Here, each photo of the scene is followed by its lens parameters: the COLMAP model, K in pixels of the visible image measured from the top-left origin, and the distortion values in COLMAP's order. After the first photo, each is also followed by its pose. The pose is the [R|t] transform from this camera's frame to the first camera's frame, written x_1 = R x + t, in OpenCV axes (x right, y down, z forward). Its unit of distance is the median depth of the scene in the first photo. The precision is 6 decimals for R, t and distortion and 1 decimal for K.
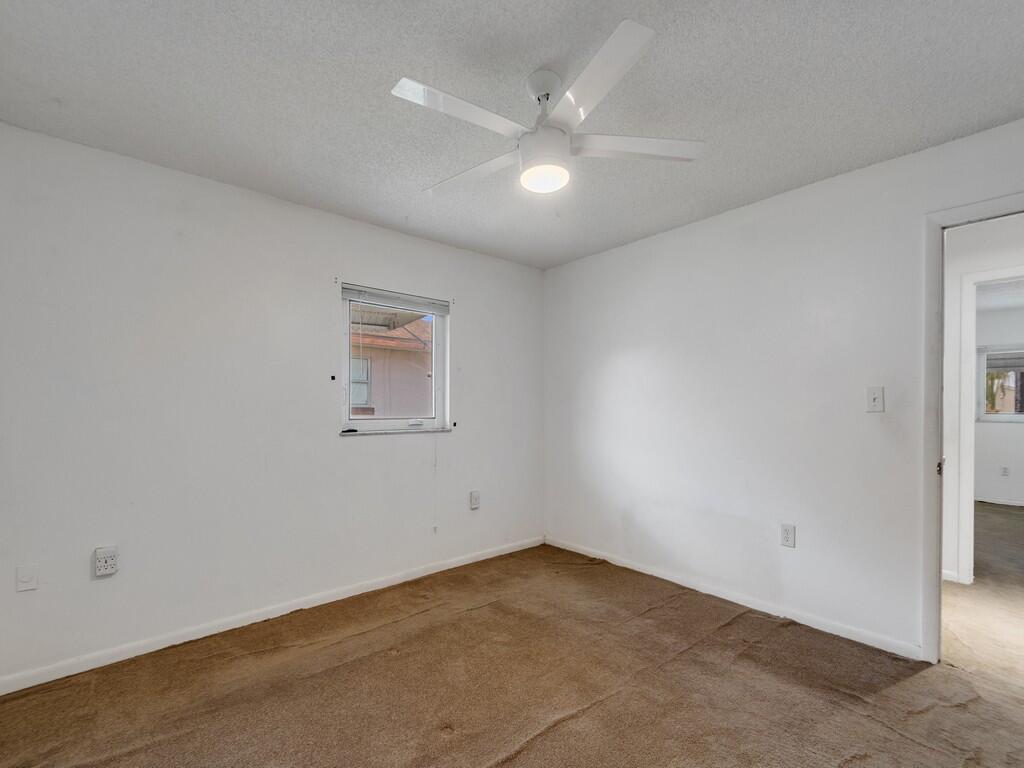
lens RADIAL K [[453.2, 0, 512.3], [0, 453.2, 398.4], [0, 0, 1]] dist [-0.000535, -0.000115]
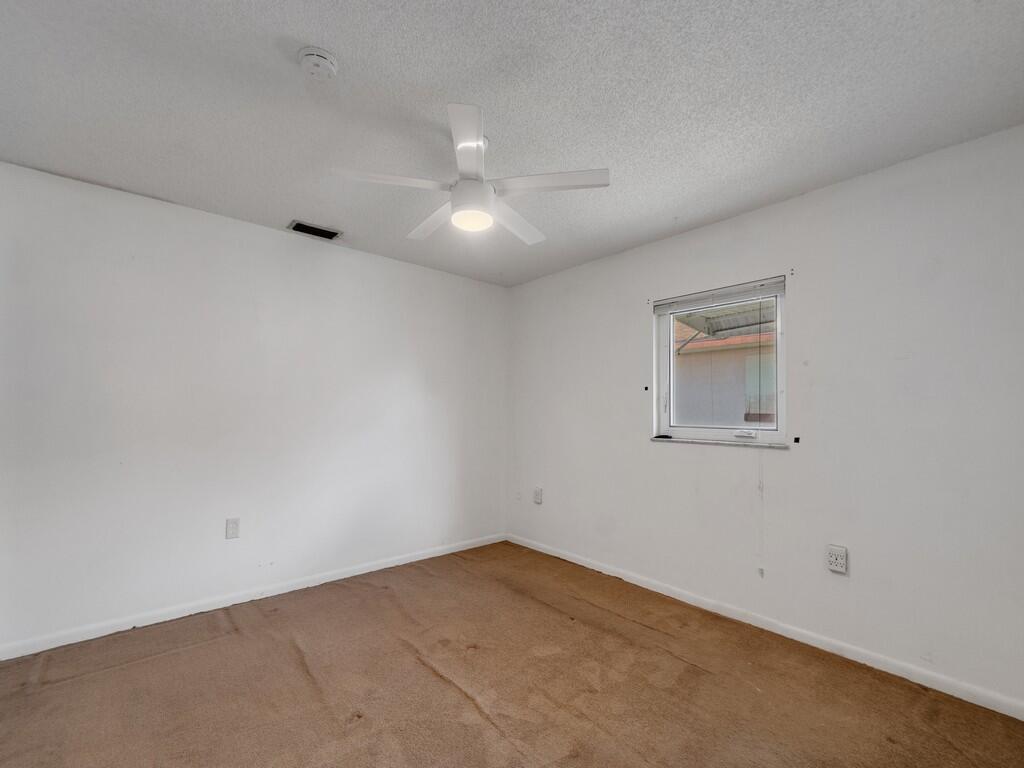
lens RADIAL K [[456.7, 0, 506.9], [0, 456.7, 393.2], [0, 0, 1]] dist [-0.001825, -0.000555]
pose [[-0.029146, -0.046884, -0.998475, 0.708543], [0.003609, 0.998888, -0.047009, 0.017822], [0.999569, -0.004973, -0.028944, 0.644325]]
